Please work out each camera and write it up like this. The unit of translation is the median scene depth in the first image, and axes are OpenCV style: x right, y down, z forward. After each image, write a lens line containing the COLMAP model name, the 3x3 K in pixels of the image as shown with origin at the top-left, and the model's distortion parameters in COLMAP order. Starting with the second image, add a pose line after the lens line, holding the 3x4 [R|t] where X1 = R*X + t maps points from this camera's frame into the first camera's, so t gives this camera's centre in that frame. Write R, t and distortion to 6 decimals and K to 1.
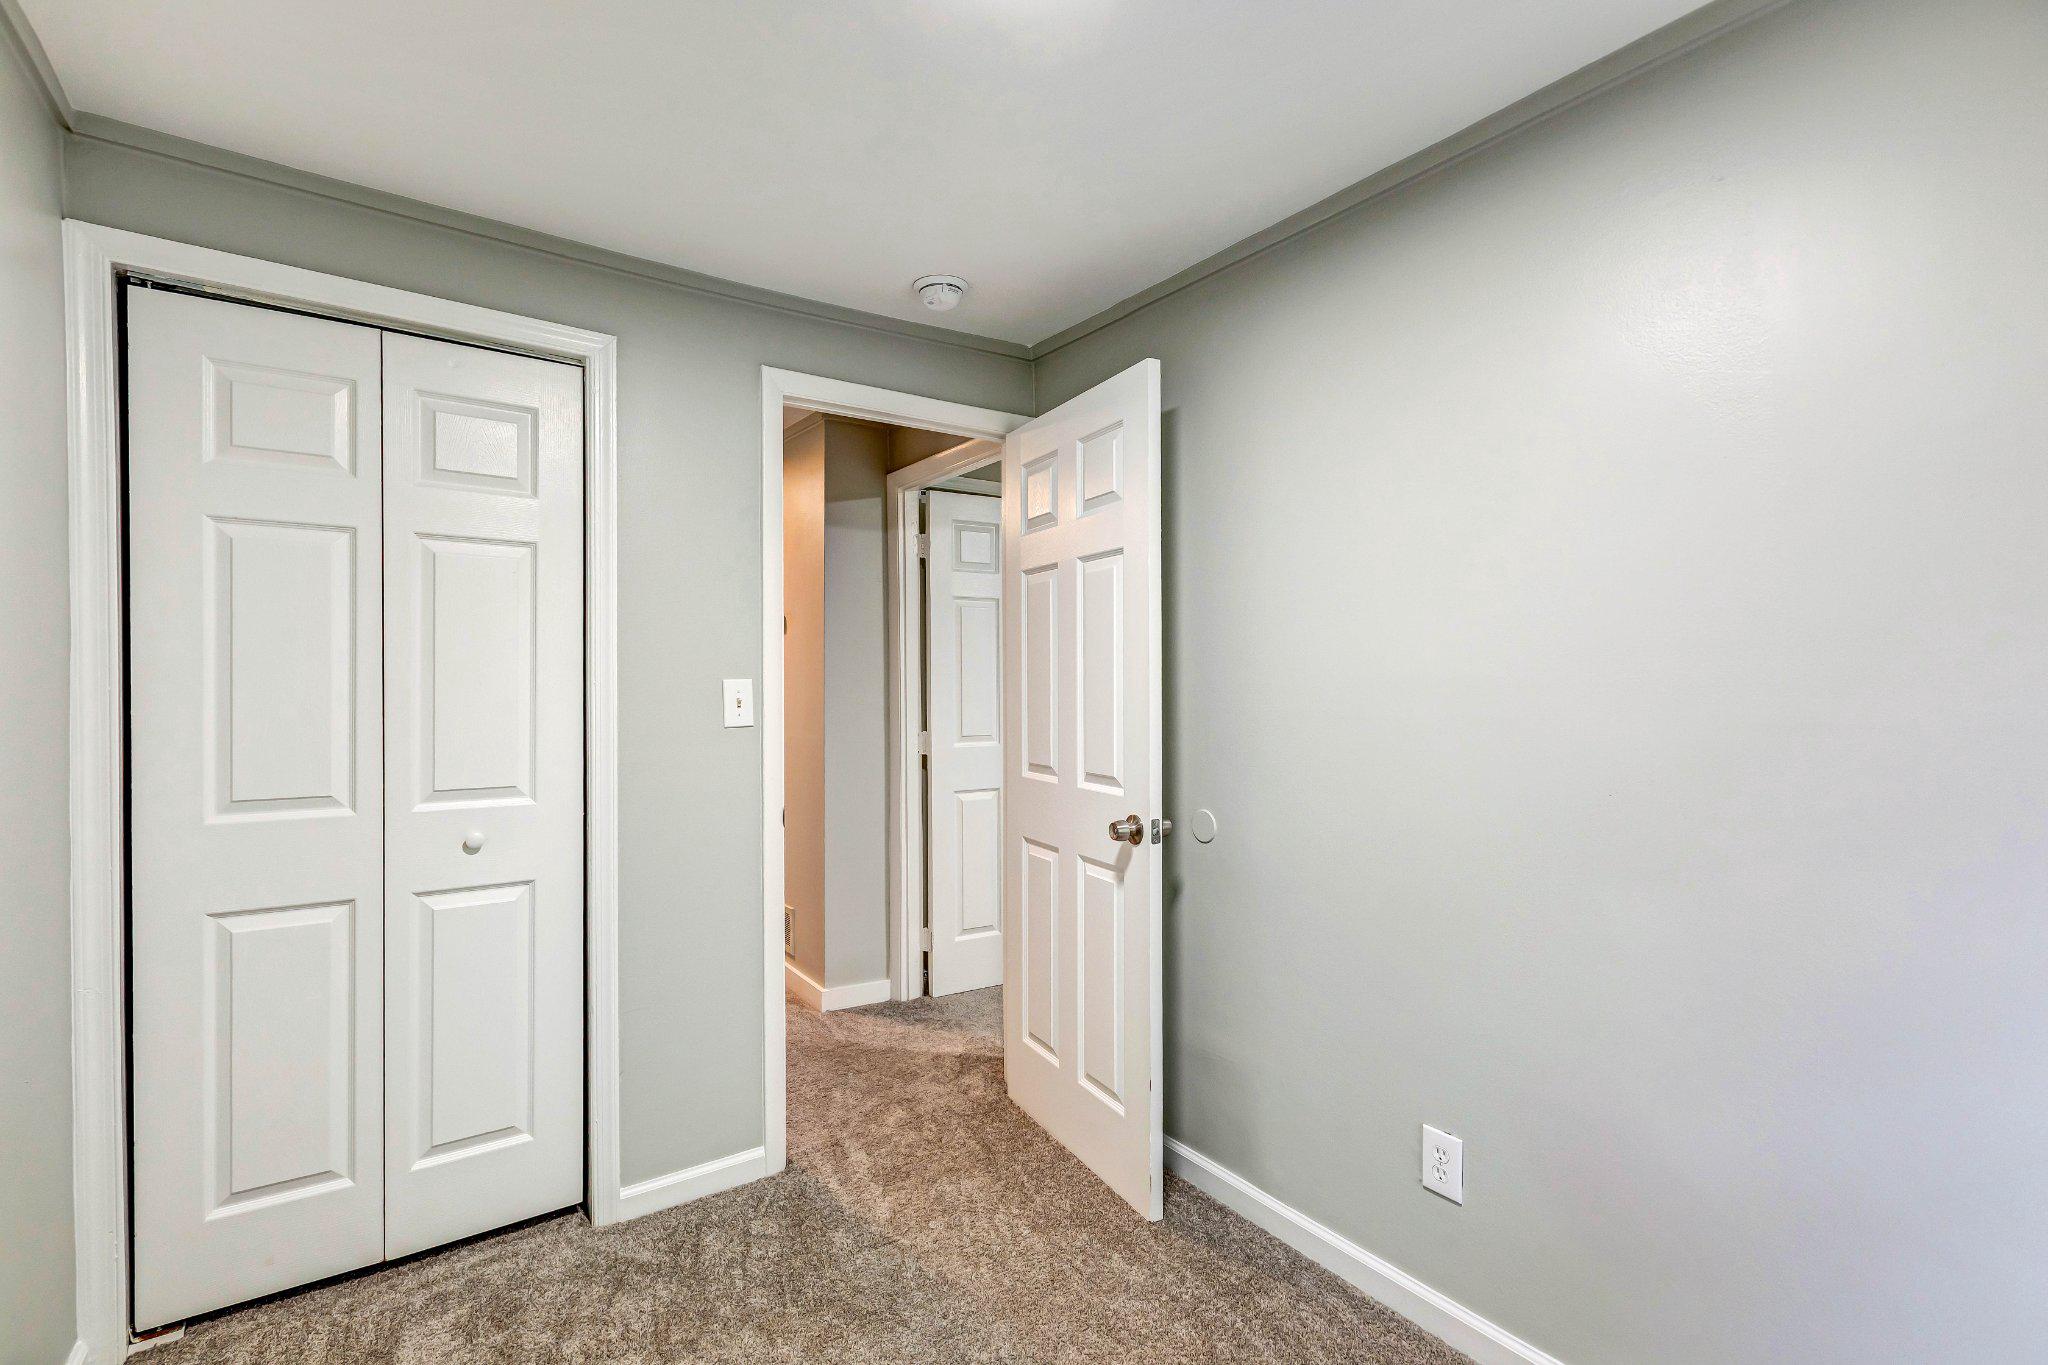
lens RADIAL K [[927.2, 0, 994.9], [0, 927.2, 672.4], [0, 0, 1]] dist [0.002867, -0.000573]
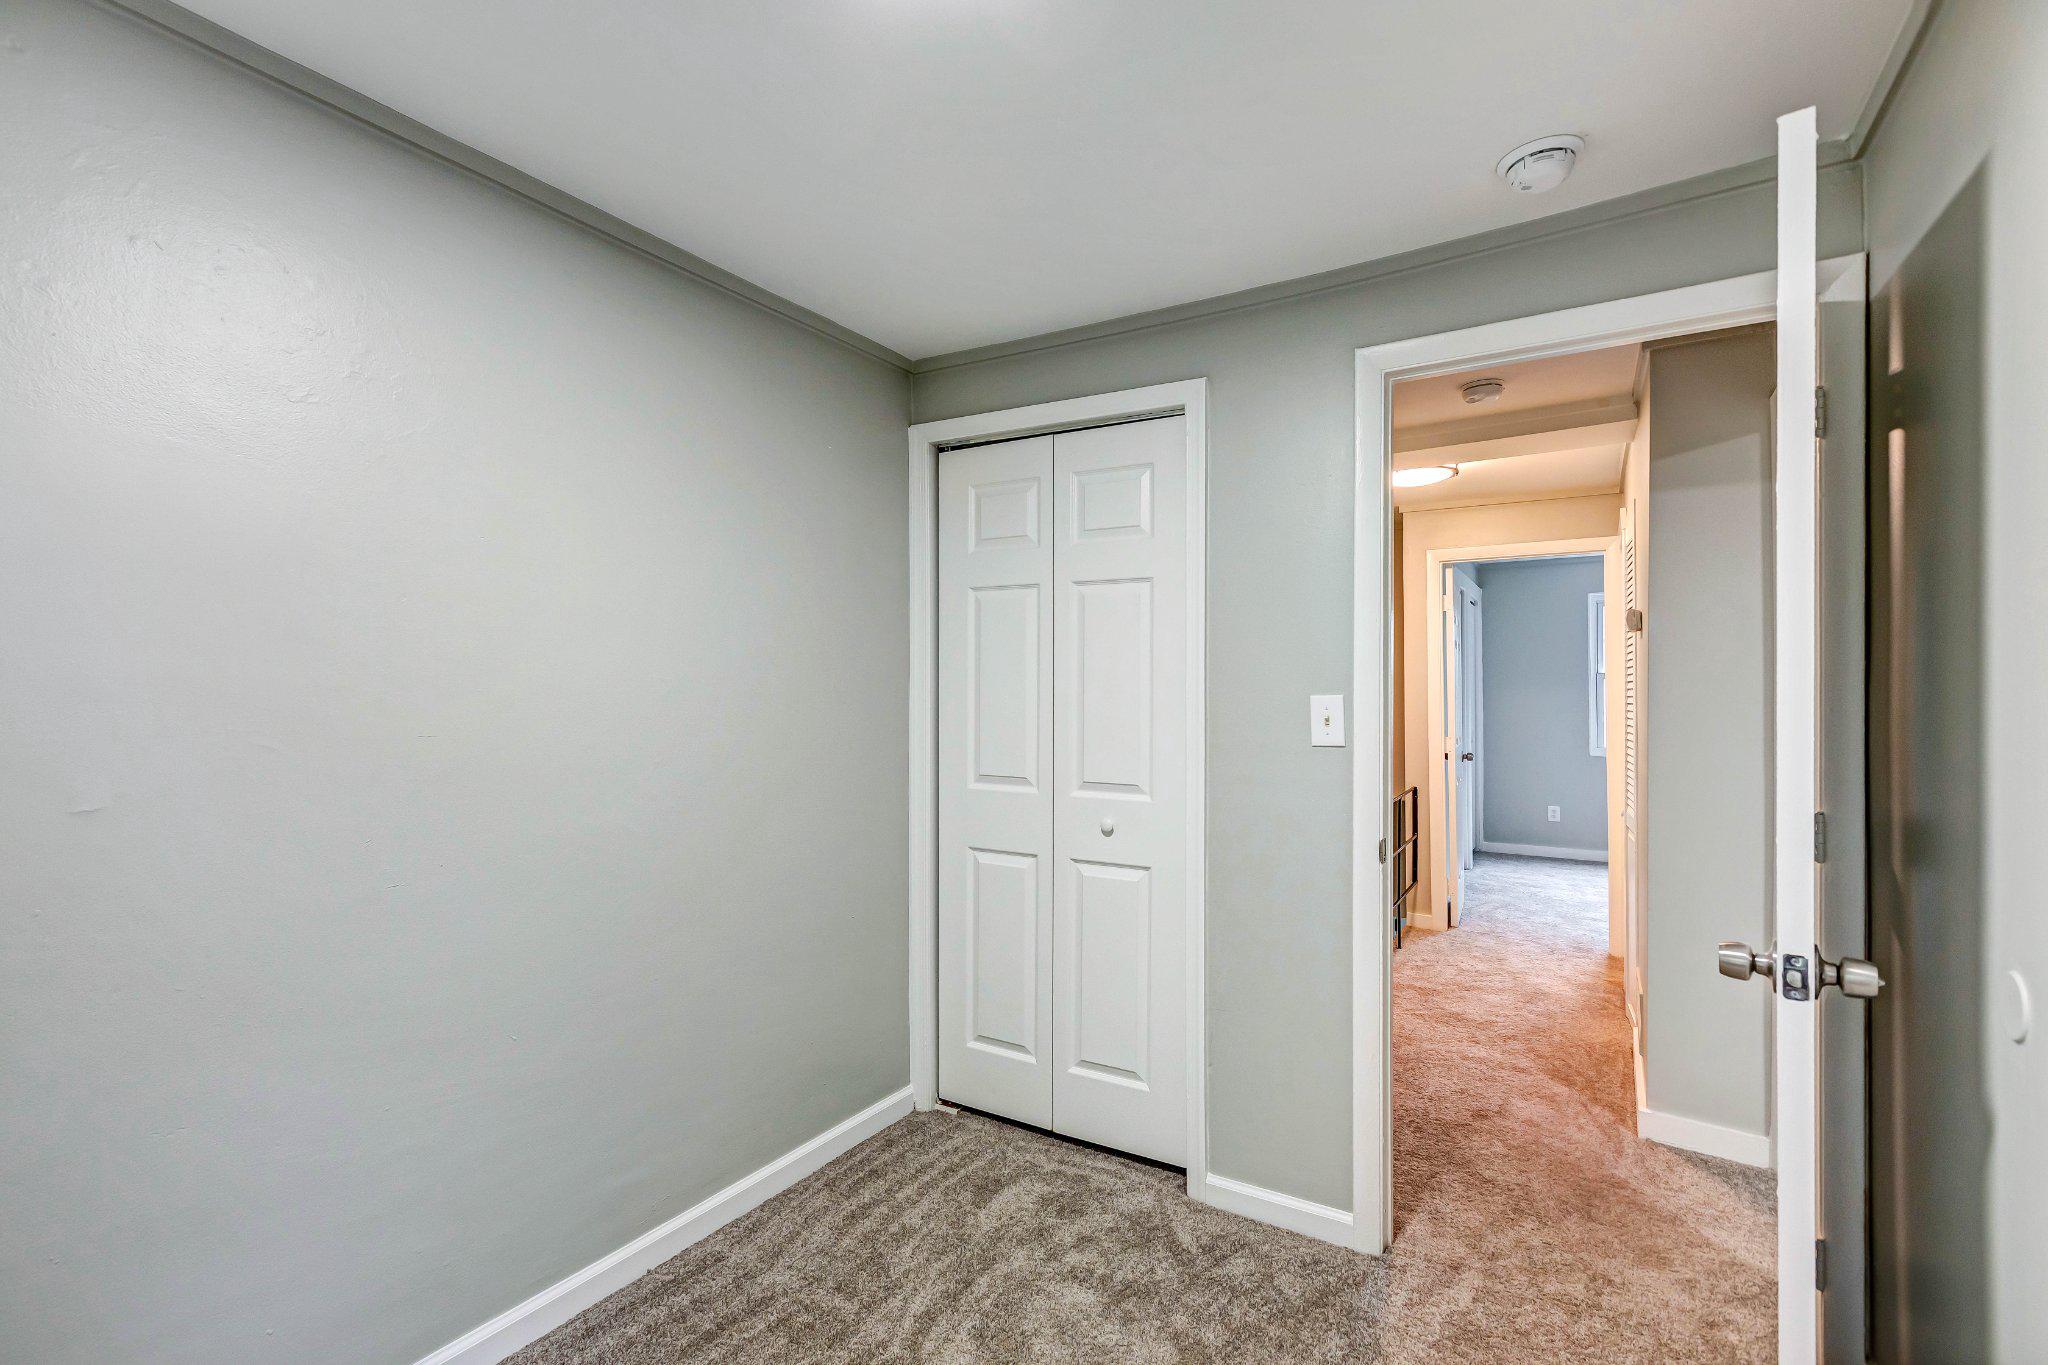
lens RADIAL K [[914.2, 0, 980.8], [0, 914.2, 679.7], [0, 0, 1]] dist [0.001565, 0.000620]
pose [[0.405676, -0.014085, -0.913909, 0.468813], [0.003502, 0.999898, -0.013856, 0.003767], [0.914010, 0.002421, 0.405683, 0.342273]]
